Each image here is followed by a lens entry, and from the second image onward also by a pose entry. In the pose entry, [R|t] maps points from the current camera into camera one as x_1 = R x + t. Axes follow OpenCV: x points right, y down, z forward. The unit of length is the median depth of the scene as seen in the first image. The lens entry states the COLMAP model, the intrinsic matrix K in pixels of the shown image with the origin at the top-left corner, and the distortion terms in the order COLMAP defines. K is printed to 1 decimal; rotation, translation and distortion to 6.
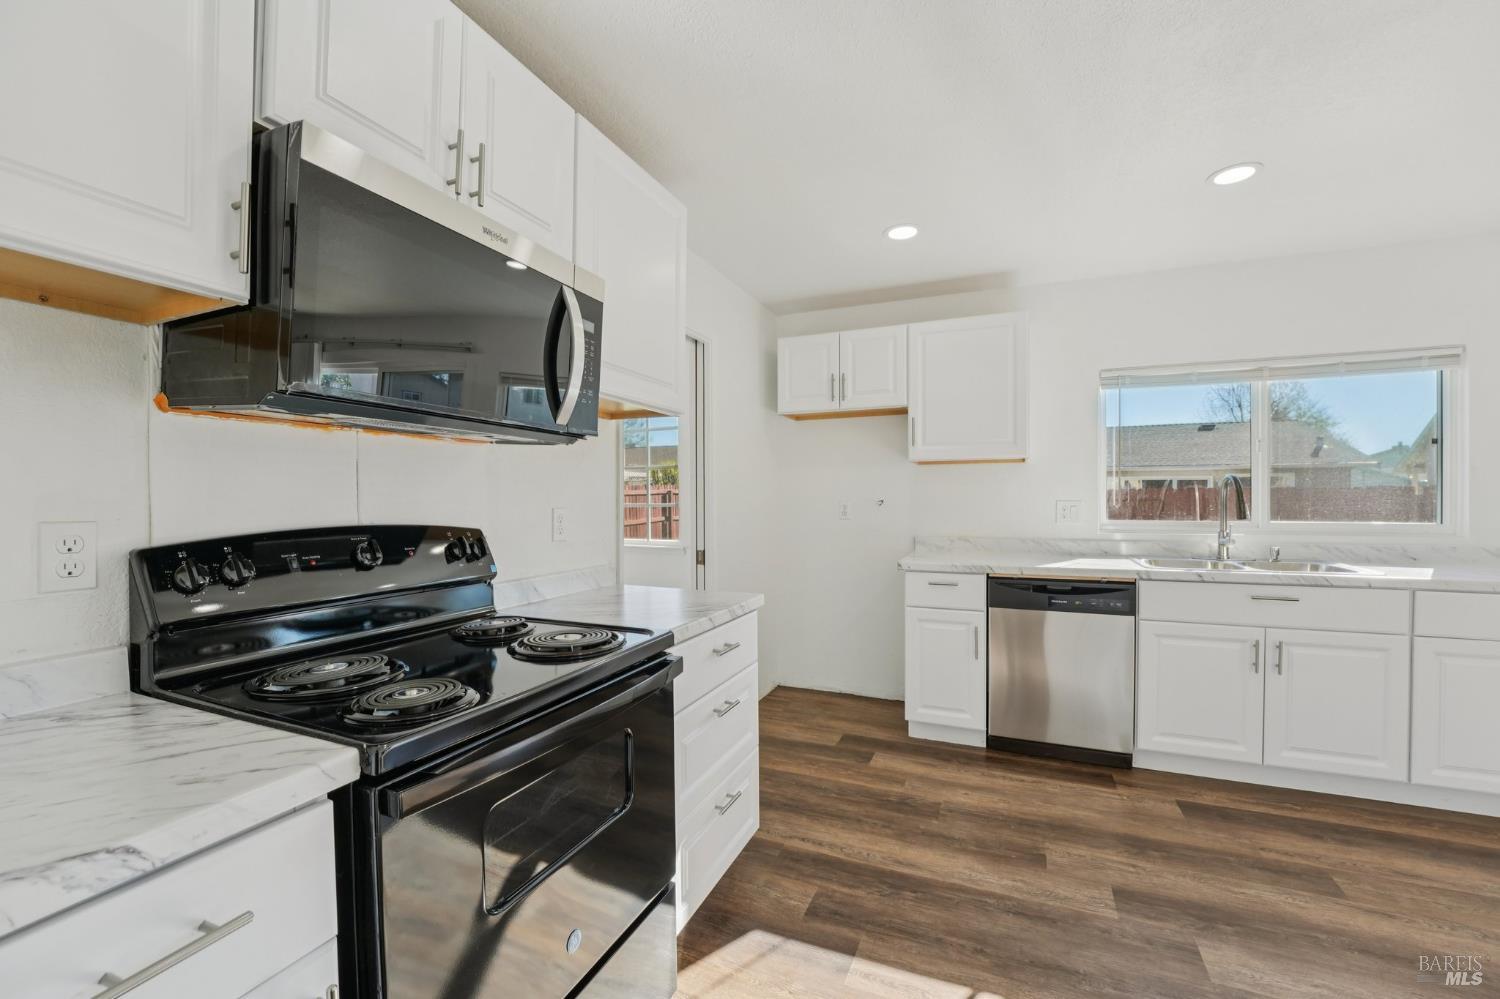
lens RADIAL K [[605.2, 0, 743.3], [0, 605.2, 501.8], [0, 0, 1]] dist [-0.030311, 0.003687]
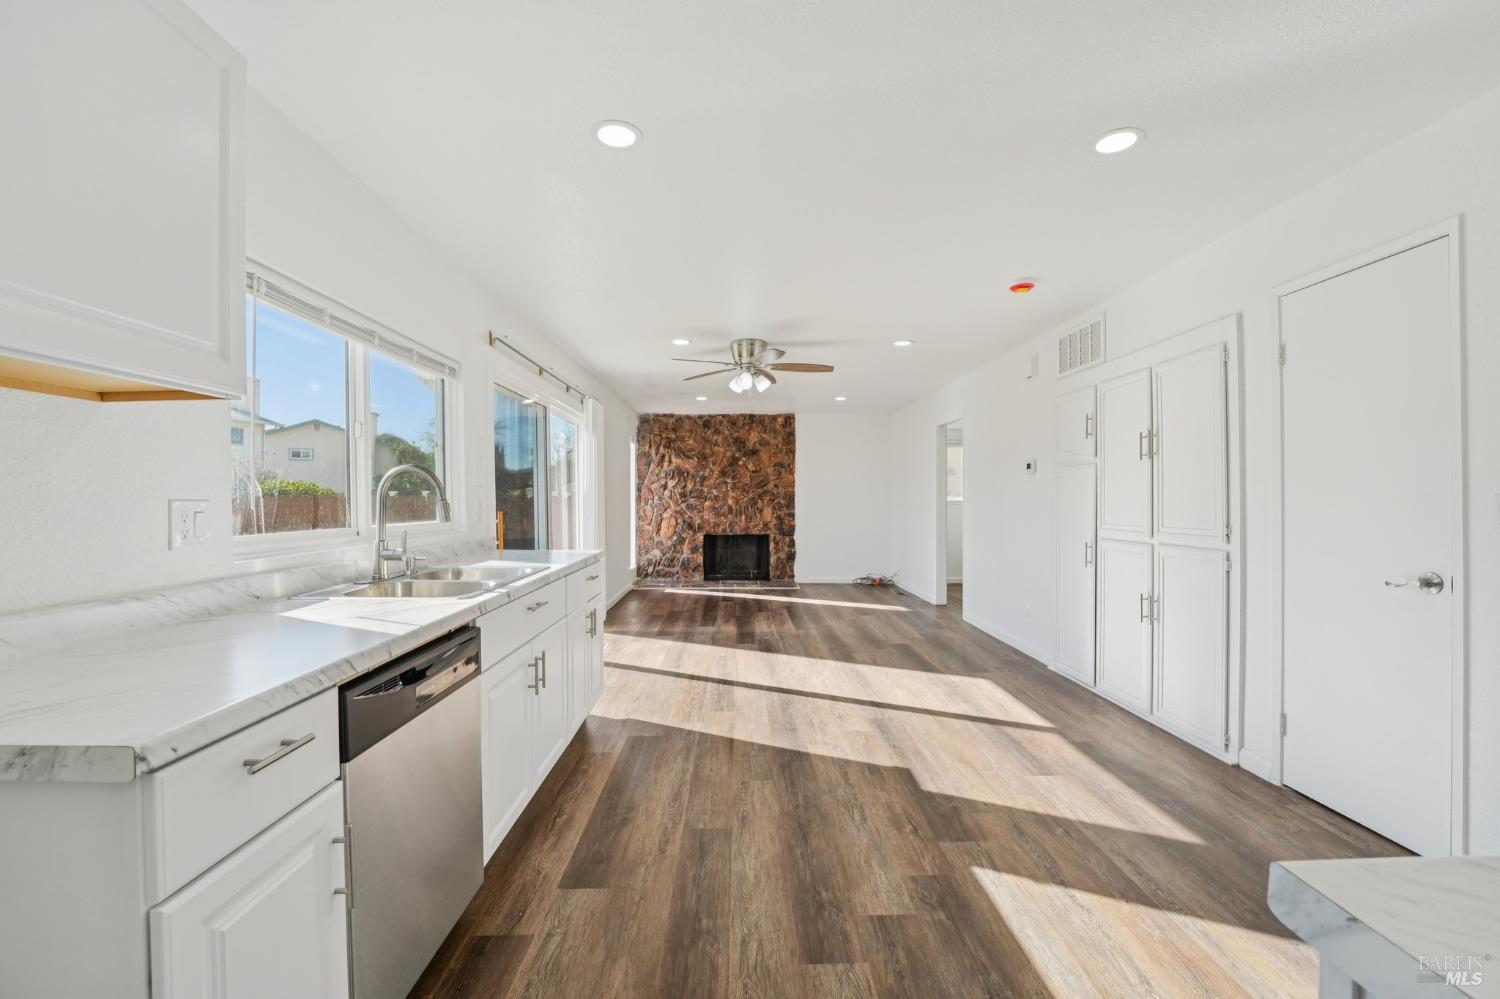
lens RADIAL K [[605.2, 0, 743.3], [0, 605.2, 501.8], [0, 0, 1]] dist [-0.030311, 0.003687]
pose [[-0.417928, 0.001971, 0.908478, -0.064872], [0.010228, 0.999944, 0.002536, 0.003639], [-0.908422, 0.010352, -0.417925, 0.995684]]
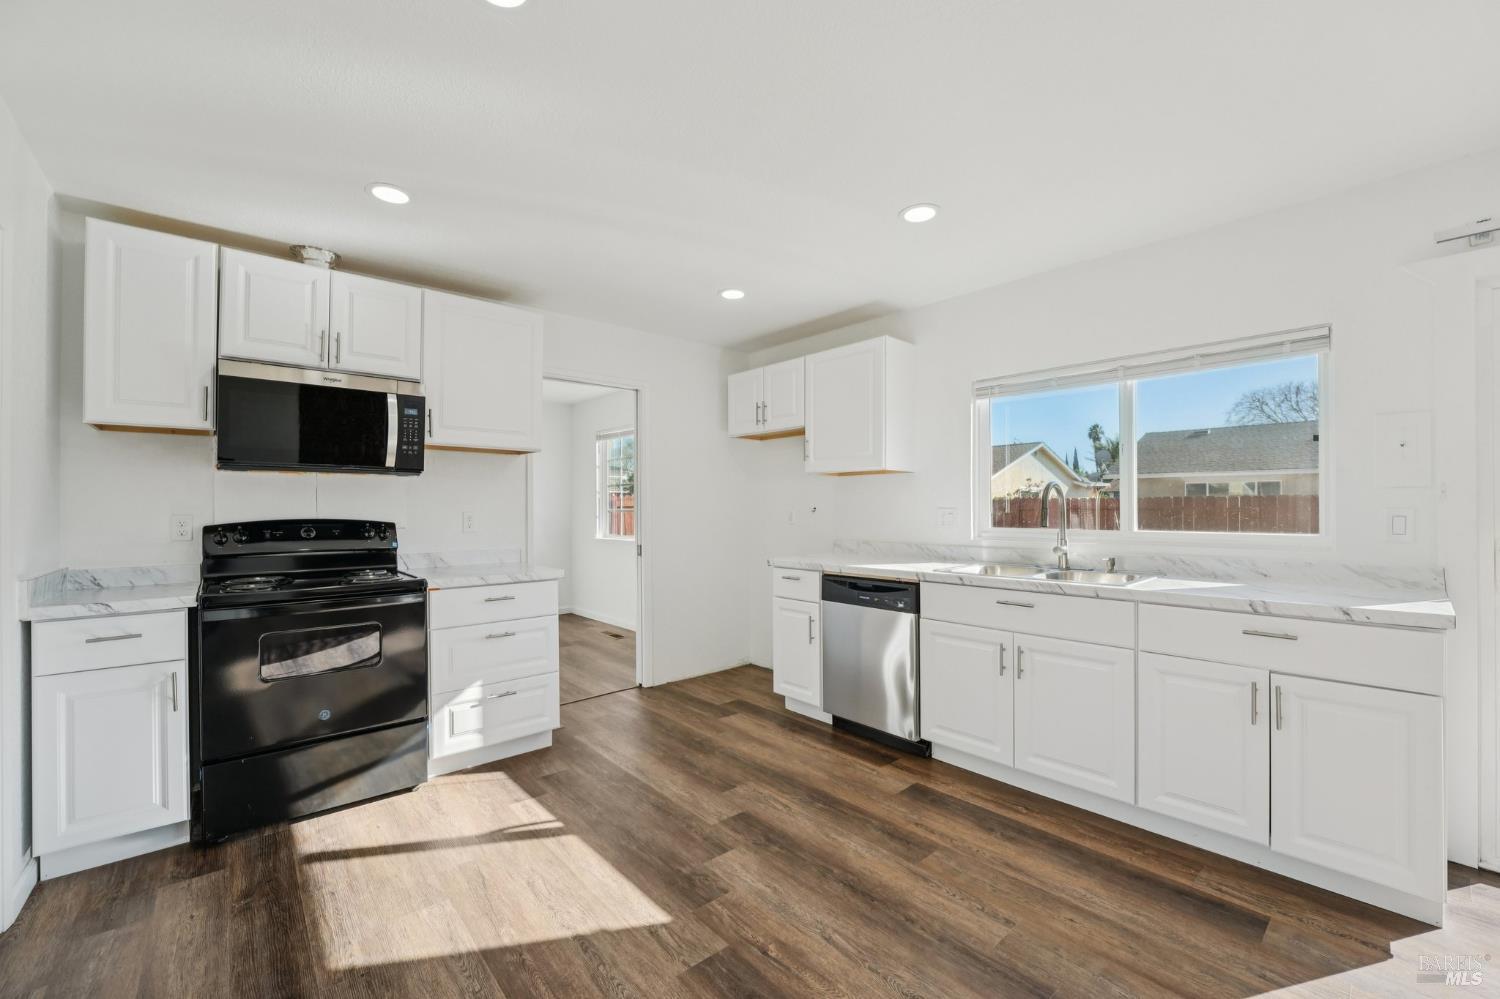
lens RADIAL K [[605.2, 0, 743.3], [0, 605.2, 501.8], [0, 0, 1]] dist [-0.030311, 0.003687]
pose [[0.906428, -0.003294, -0.422348, 0.823040], [-0.002182, 0.999920, -0.012482, 0.001017], [0.422355, 0.012236, 0.906348, -0.127281]]
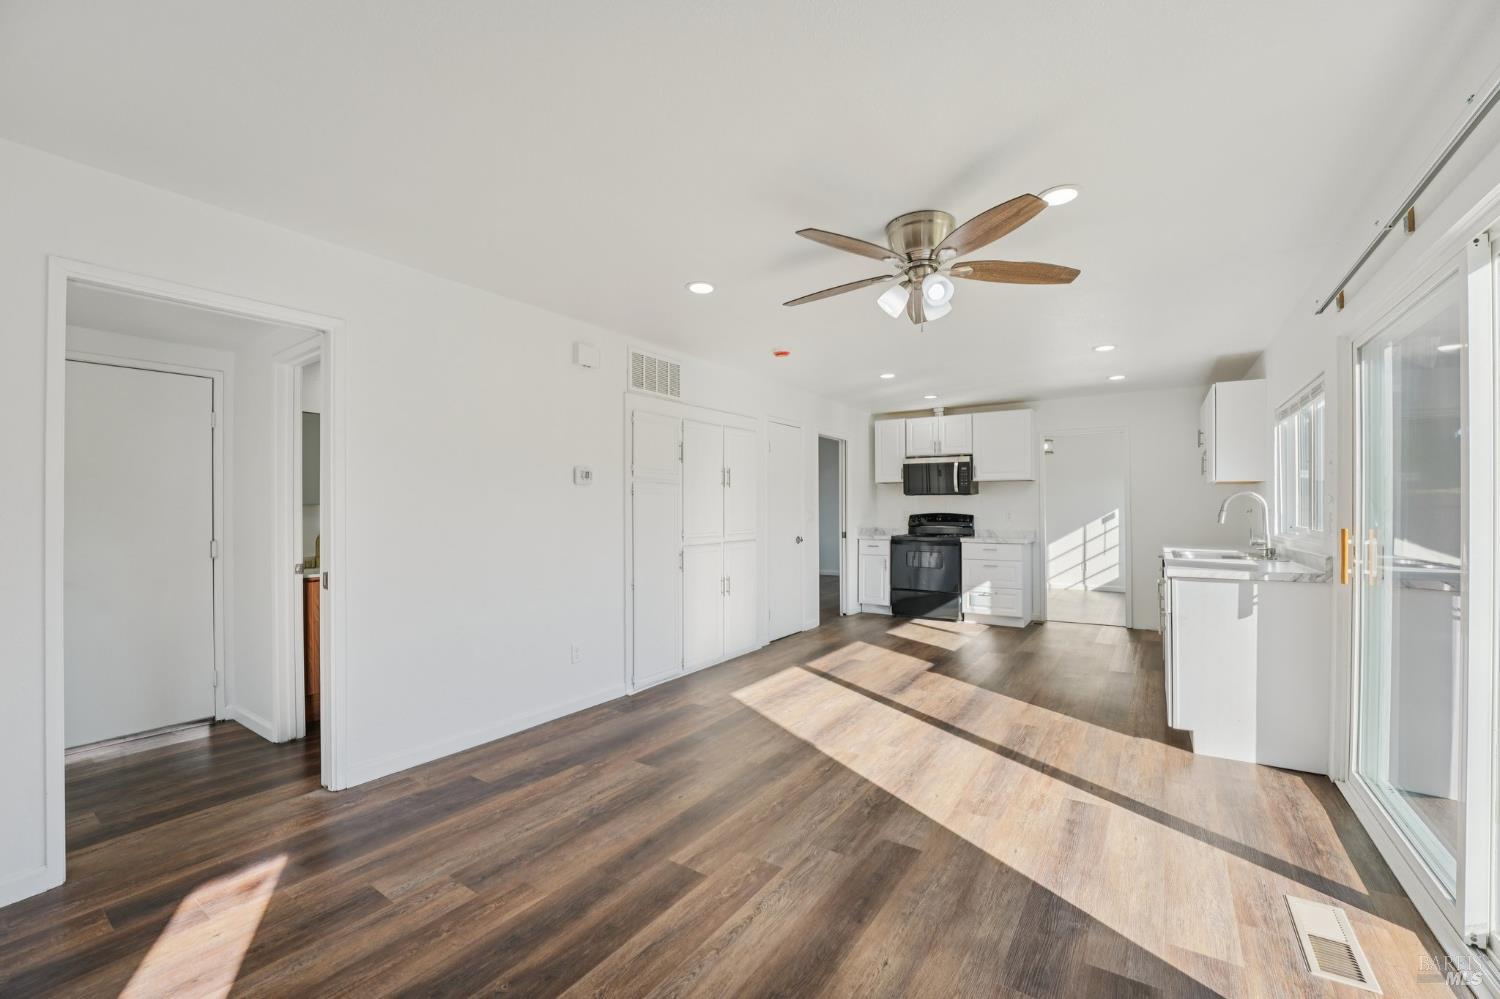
lens RADIAL K [[605.2, 0, 743.3], [0, 605.2, 501.8], [0, 0, 1]] dist [-0.030311, 0.003687]
pose [[-0.187332, -0.005739, -0.982280, 2.504094], [-0.000330, 0.999983, -0.005779, -0.014974], [0.982297, -0.000758, -0.187331, 0.143179]]
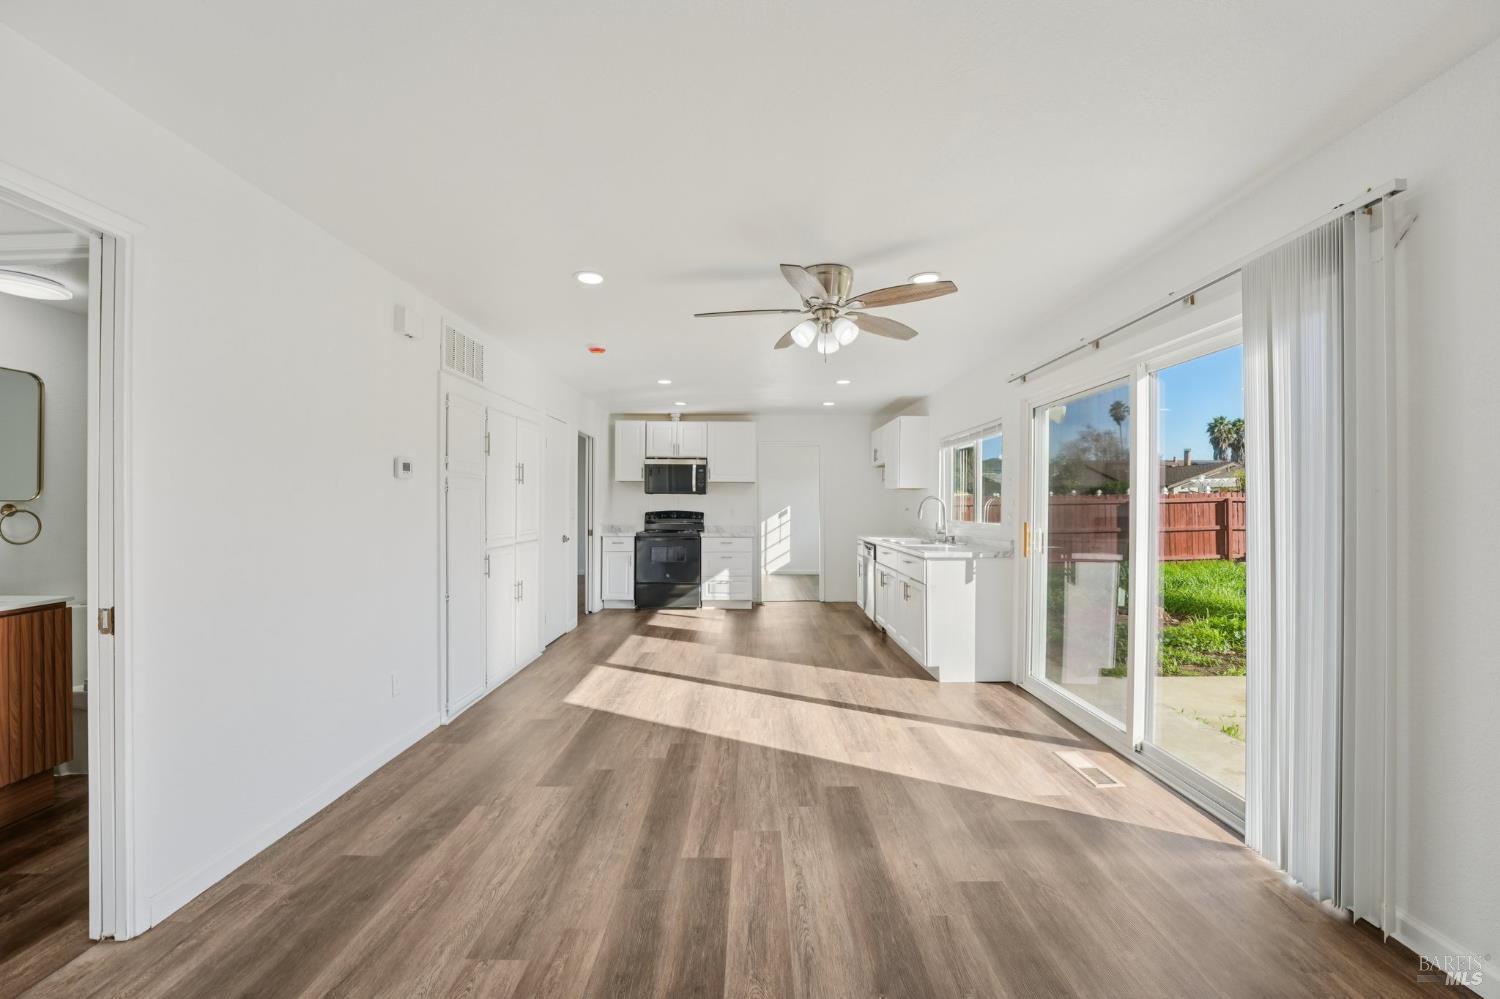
lens RADIAL K [[605.2, 0, 743.3], [0, 605.2, 501.8], [0, 0, 1]] dist [-0.030311, 0.003687]
pose [[0.393859, 0.002073, -0.919168, 2.510937], [-0.006903, 0.999976, -0.000703, -0.023071], [0.919145, 0.006622, 0.393864, -0.346386]]
